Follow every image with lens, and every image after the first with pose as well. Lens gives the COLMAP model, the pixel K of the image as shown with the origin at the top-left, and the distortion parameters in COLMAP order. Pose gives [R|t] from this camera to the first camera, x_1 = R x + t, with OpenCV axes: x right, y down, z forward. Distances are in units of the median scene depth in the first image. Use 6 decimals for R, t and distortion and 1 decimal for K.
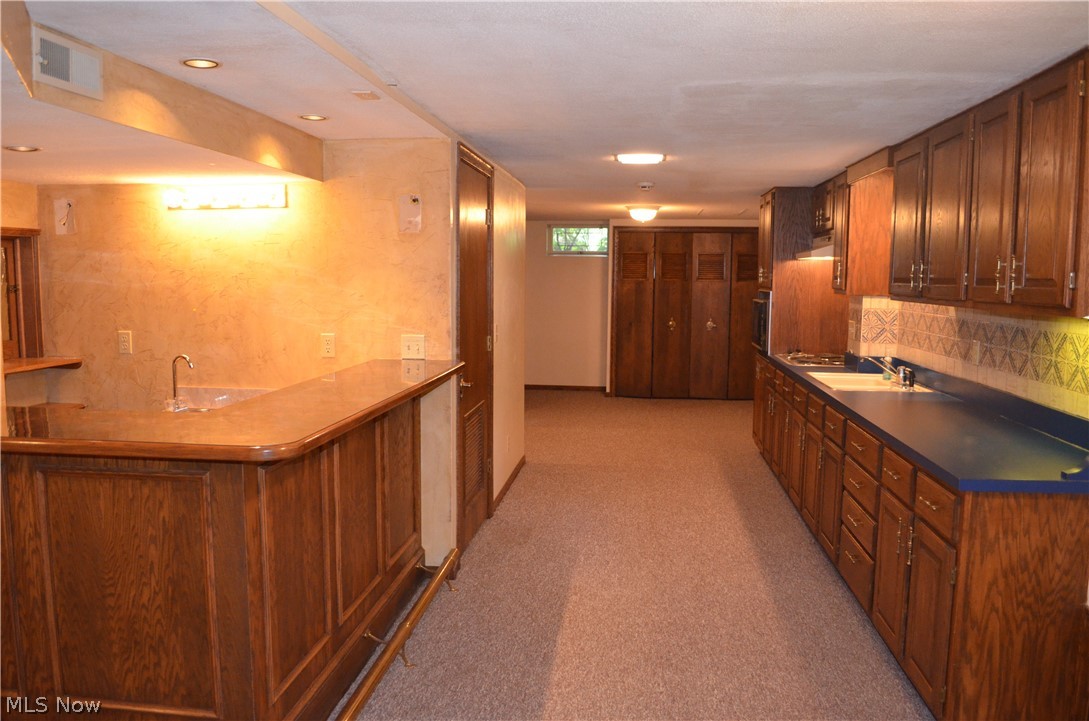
lens RADIAL K [[851.0, 0, 540.8], [0, 851.0, 361.8], [0, 0, 1]] dist [-0.084233, 0.017652]
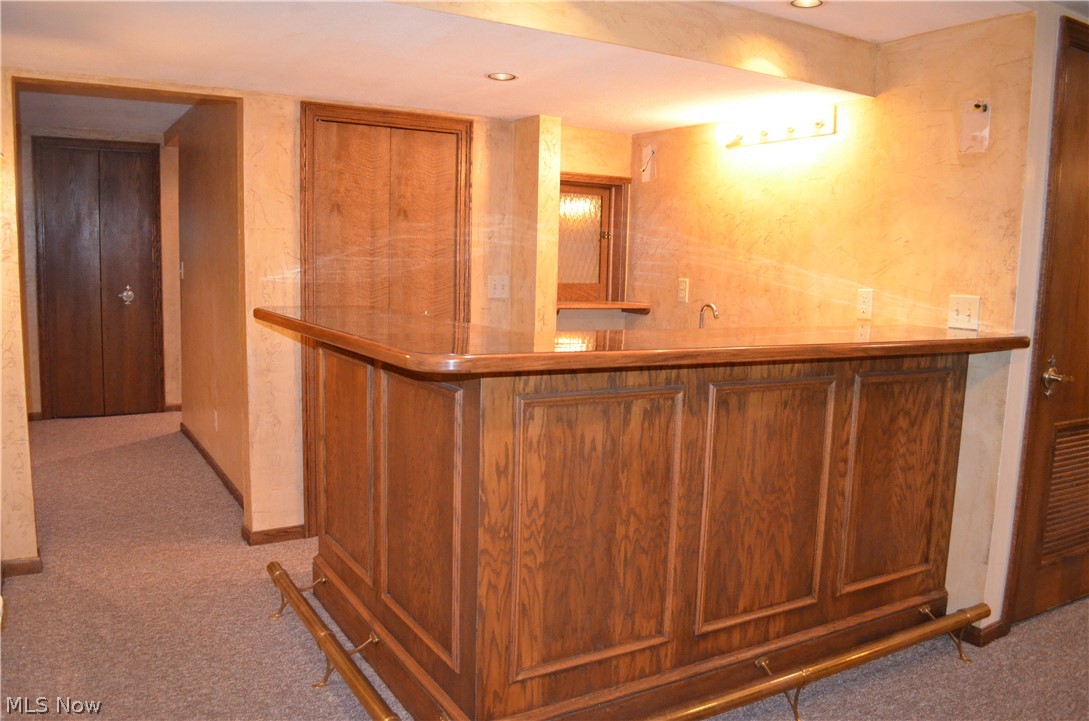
lens RADIAL K [[851.0, 0, 543.6], [0, 851.0, 366.8], [0, 0, 1]] dist [-0.084233, 0.017652]
pose [[0.608639, 0.111735, -0.785541, 0.191852], [-0.106440, 0.992584, 0.058714, 0.024760], [0.786276, 0.047878, 0.616018, 0.281624]]
